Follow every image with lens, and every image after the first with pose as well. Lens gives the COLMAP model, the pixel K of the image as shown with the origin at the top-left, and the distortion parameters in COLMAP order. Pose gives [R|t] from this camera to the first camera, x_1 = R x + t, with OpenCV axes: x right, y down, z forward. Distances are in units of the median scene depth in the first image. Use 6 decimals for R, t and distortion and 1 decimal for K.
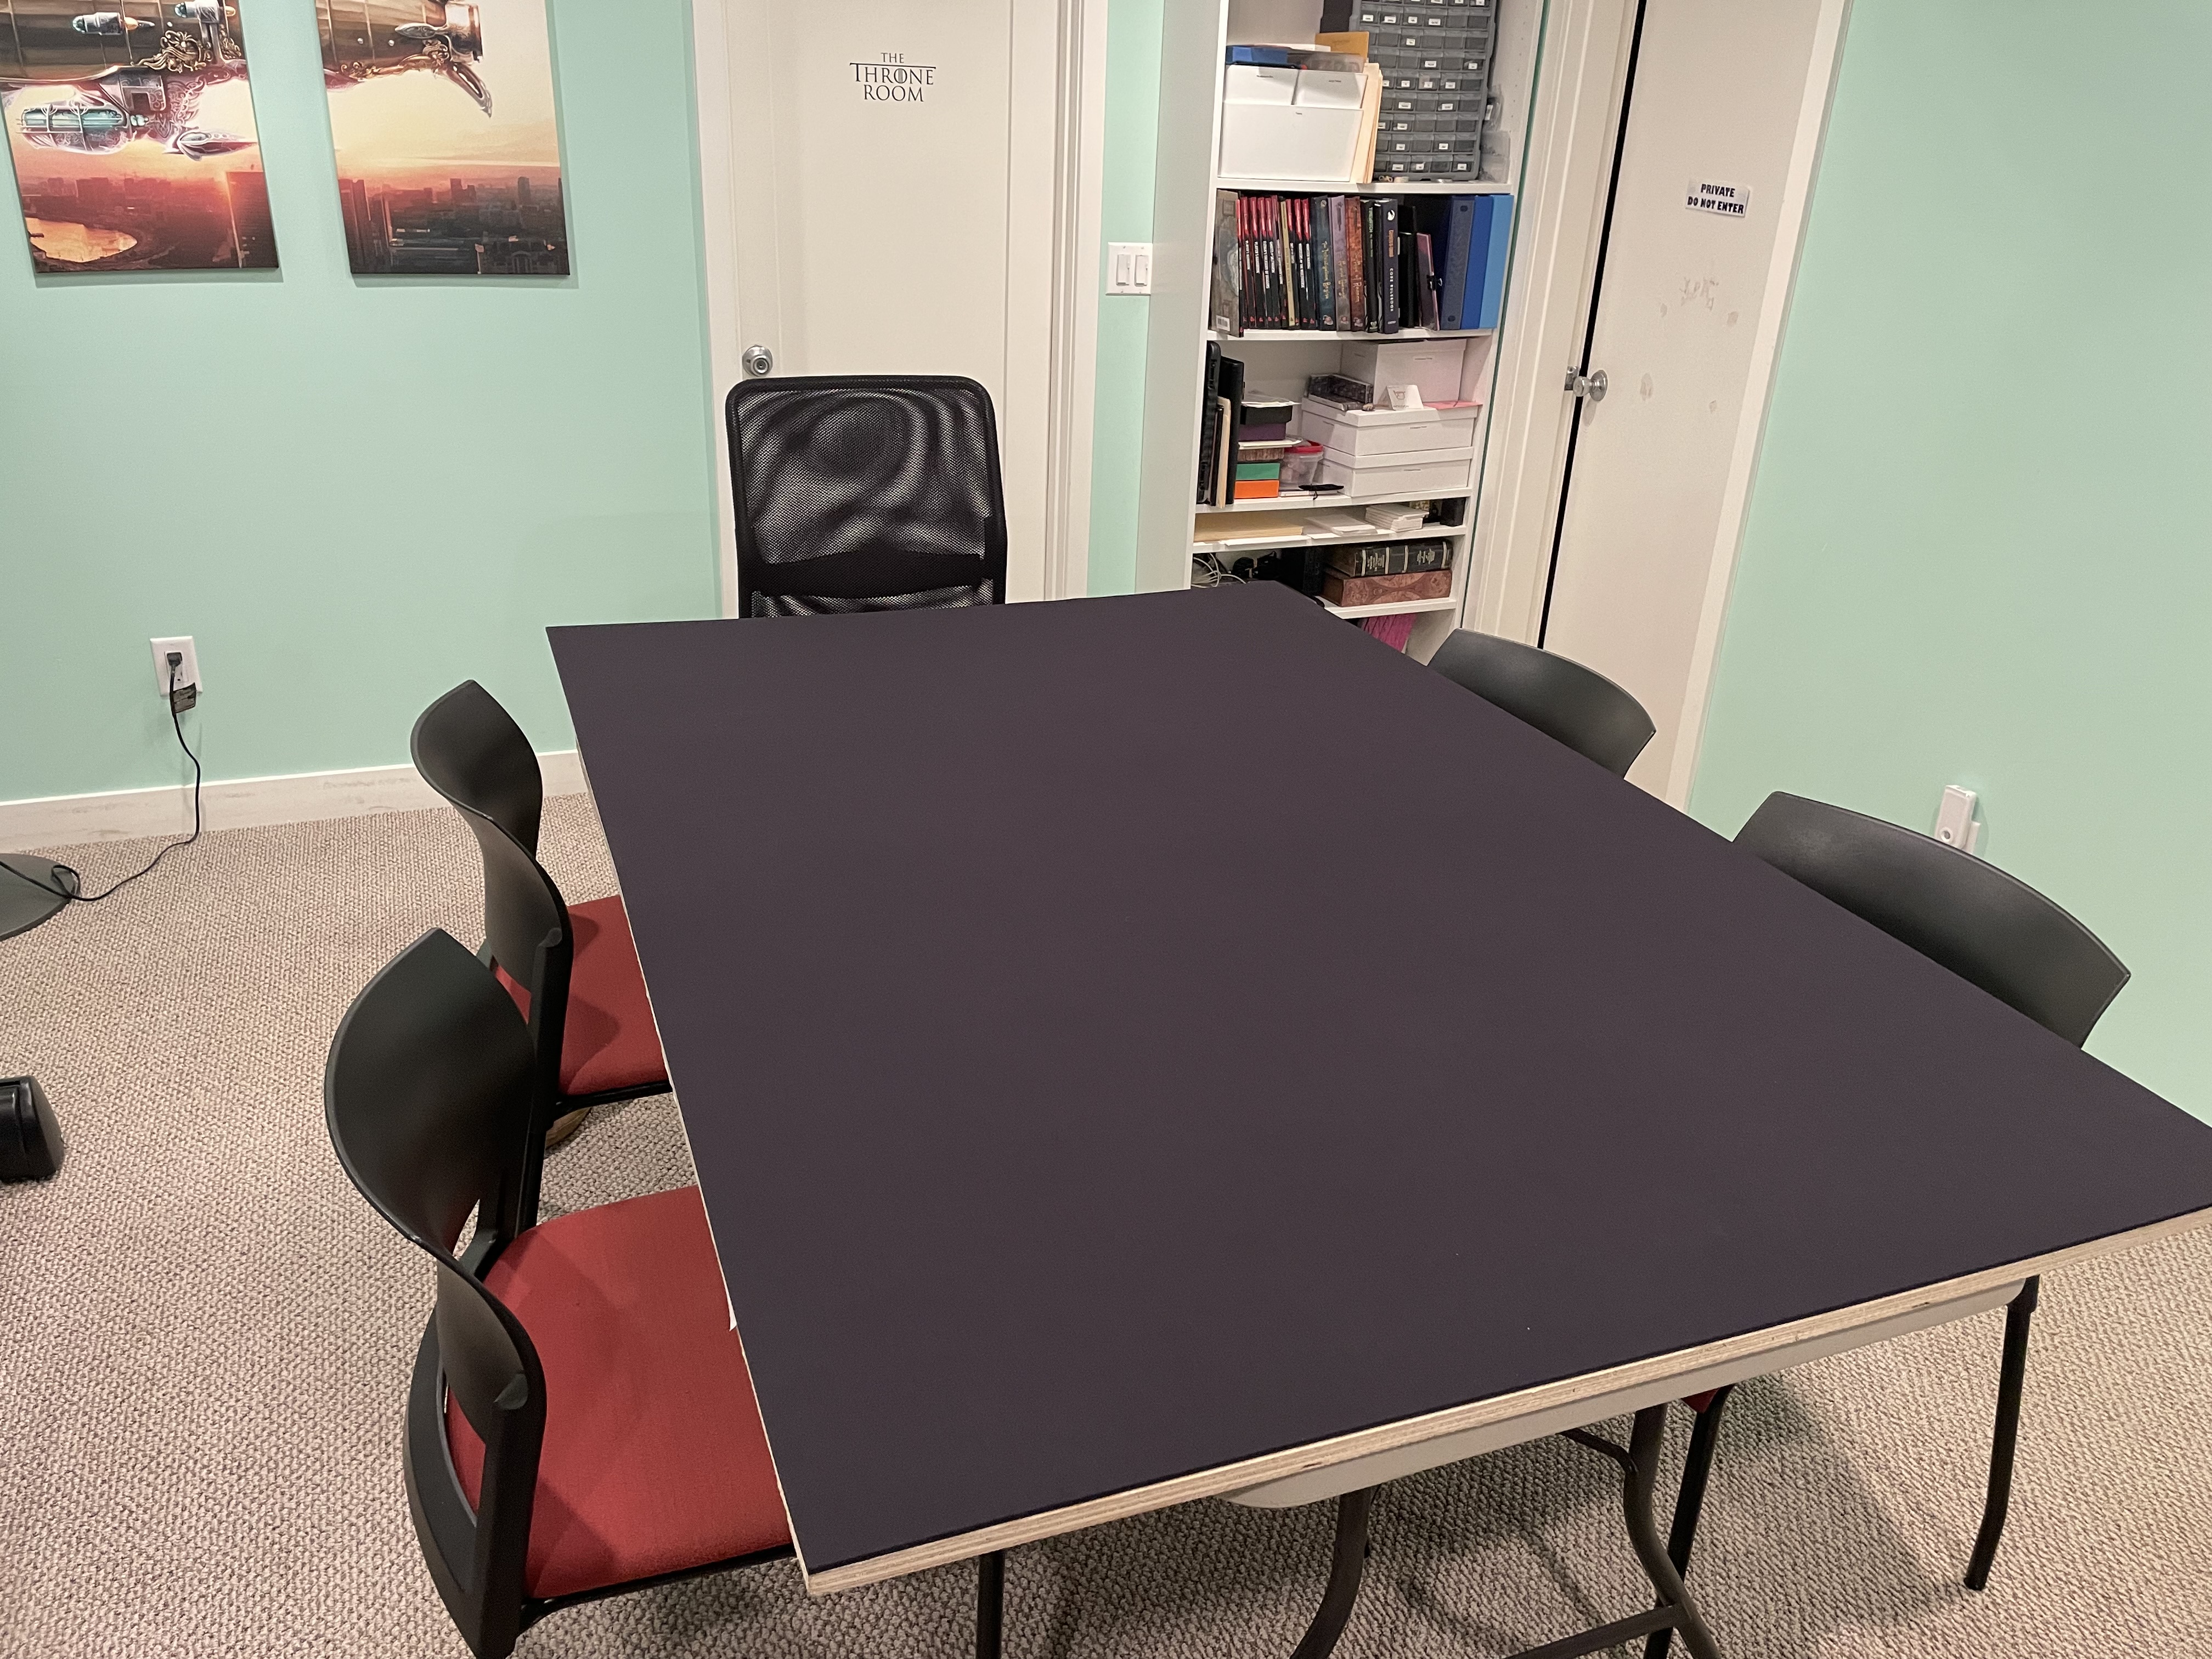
lens RADIAL K [[1687.3, 0, 1117.9], [0, 1687.3, 811.4], [0, 0, 1]] dist [0.109284, -0.142288]
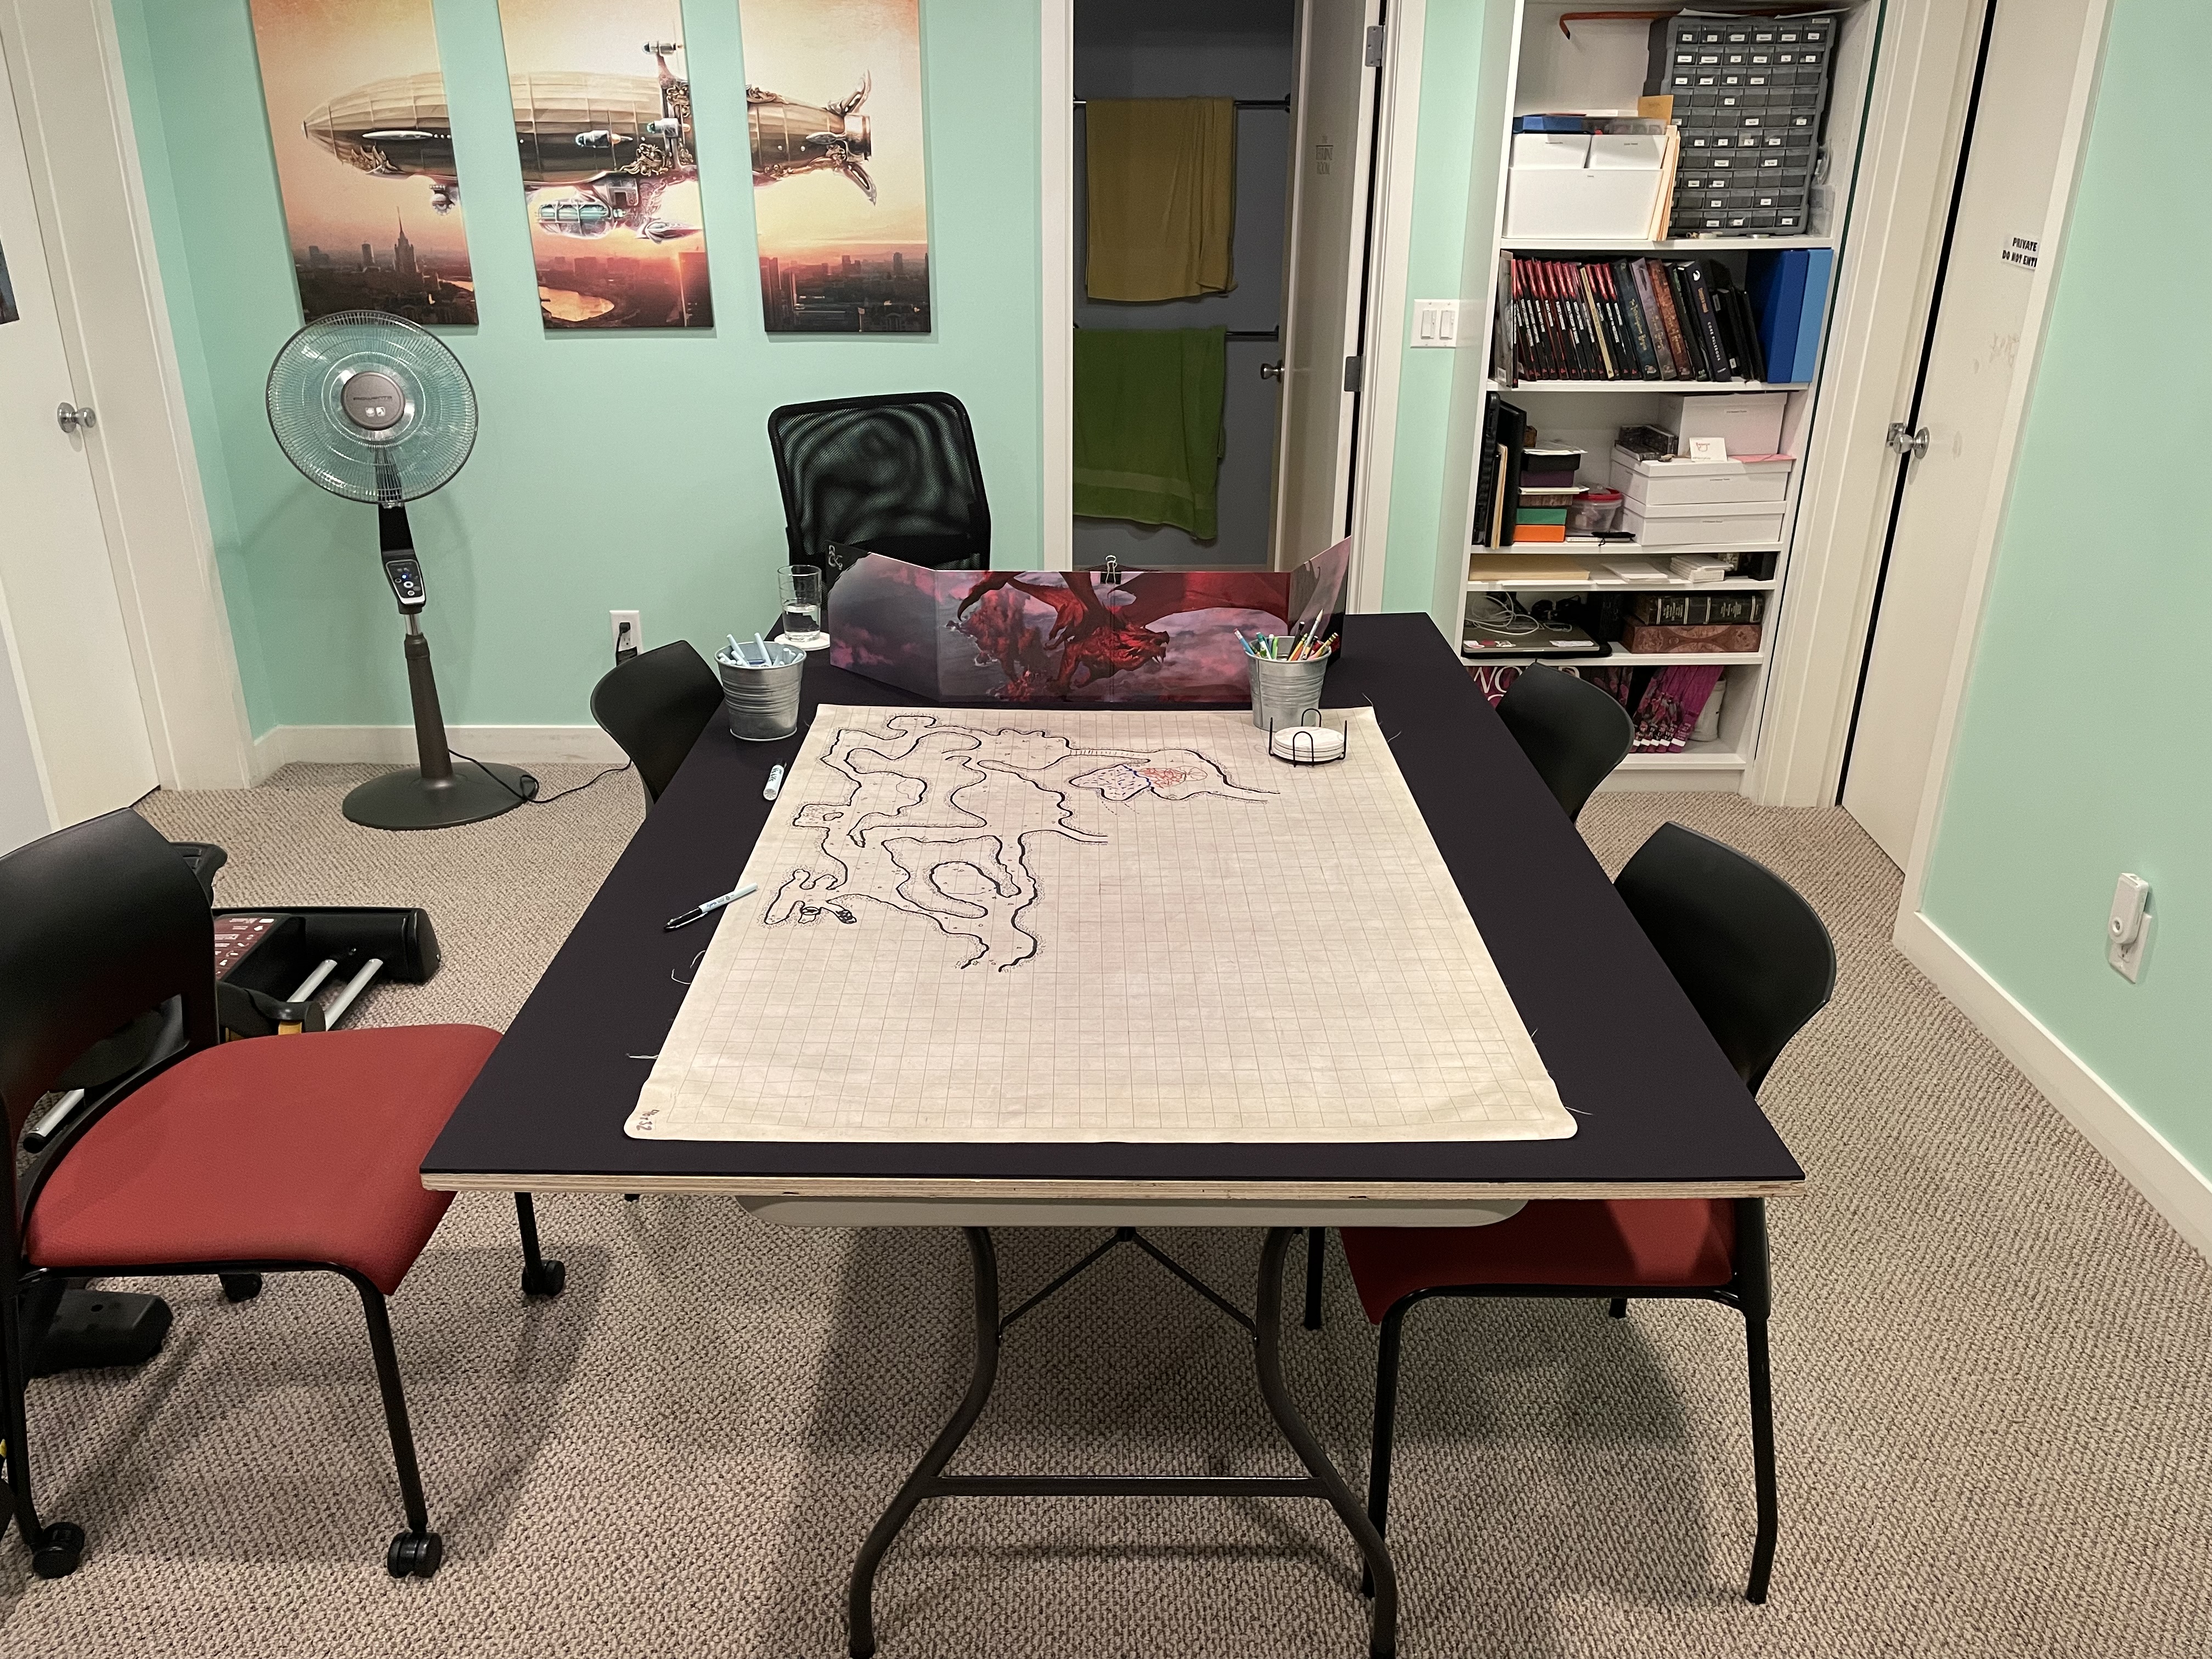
lens RADIAL K [[1694.9, 0, 1116.1], [0, 1694.9, 824.5], [0, 0, 1]] dist [0.091588, -0.111529]
pose [[0.930453, 0.104463, -0.351205, 0.236726], [-0.111054, 0.993813, 0.001384, 0.014661], [0.349176, 0.037715, 0.936298, -0.063573]]
